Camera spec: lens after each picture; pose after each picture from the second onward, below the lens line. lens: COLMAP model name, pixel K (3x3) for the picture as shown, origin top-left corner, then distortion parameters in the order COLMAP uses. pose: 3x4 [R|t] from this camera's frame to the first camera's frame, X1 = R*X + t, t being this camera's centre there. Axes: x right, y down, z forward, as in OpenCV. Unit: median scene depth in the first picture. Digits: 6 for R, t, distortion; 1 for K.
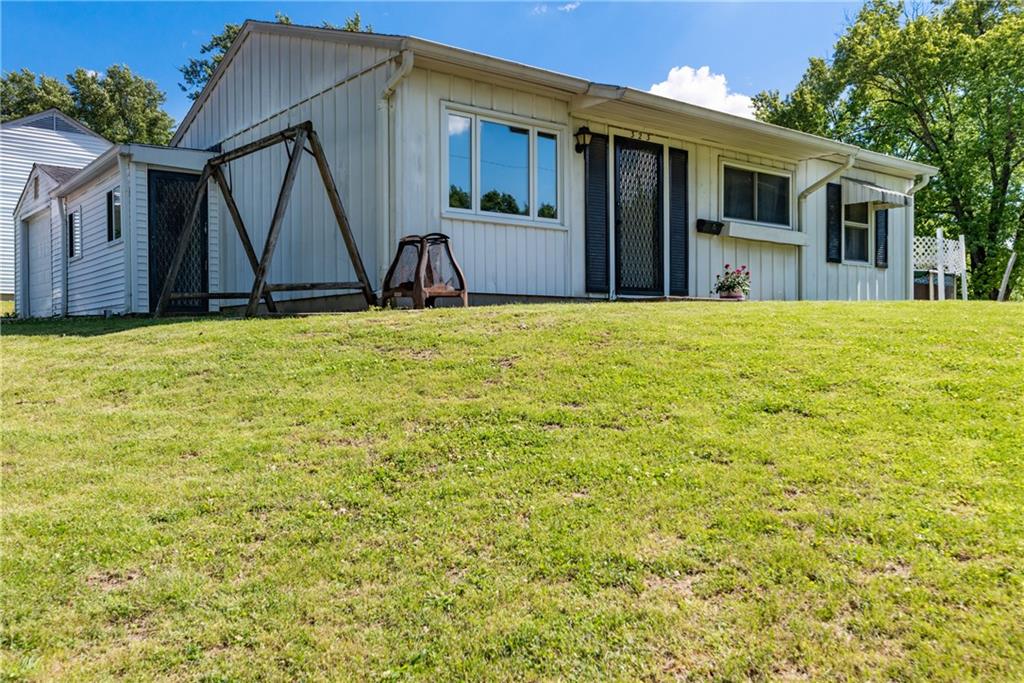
lens RADIAL K [[848.1, 0, 511.5], [0, 848.1, 343.4], [0, 0, 1]] dist [0.005799, 0.001080]
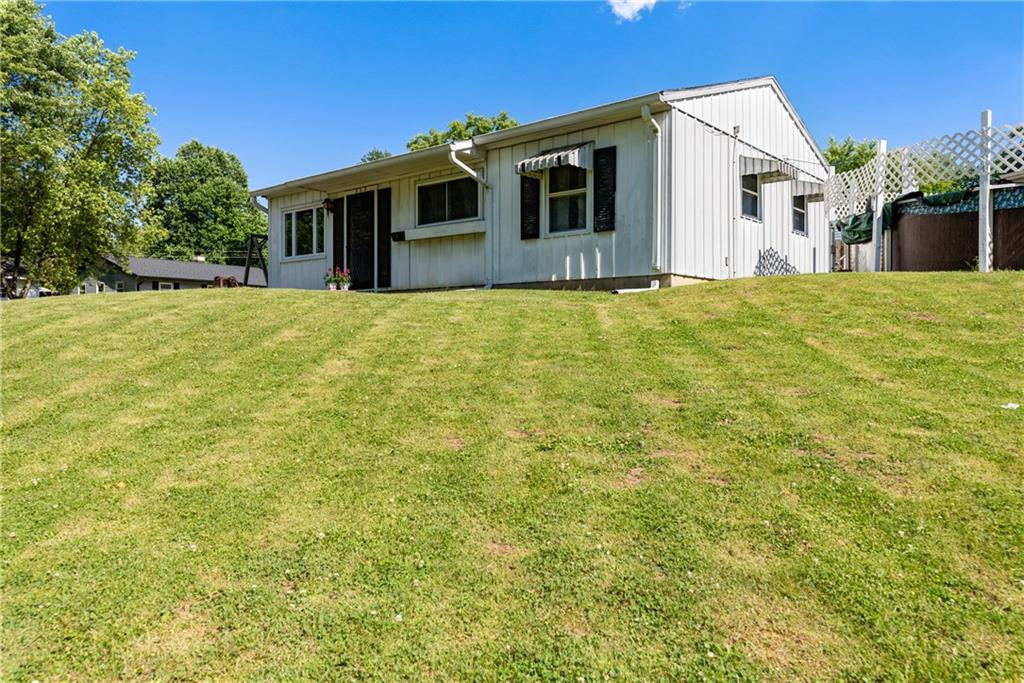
lens RADIAL K [[714.6, 0, 511.7], [0, 714.6, 338.4], [0, 0, 1]] dist [-0.001452, -0.000135]
pose [[0.200481, 0.012030, -0.979624, 1.324715], [-0.002975, 0.999927, 0.011671, 0.015928], [0.979693, 0.000574, 0.200502, 0.871081]]
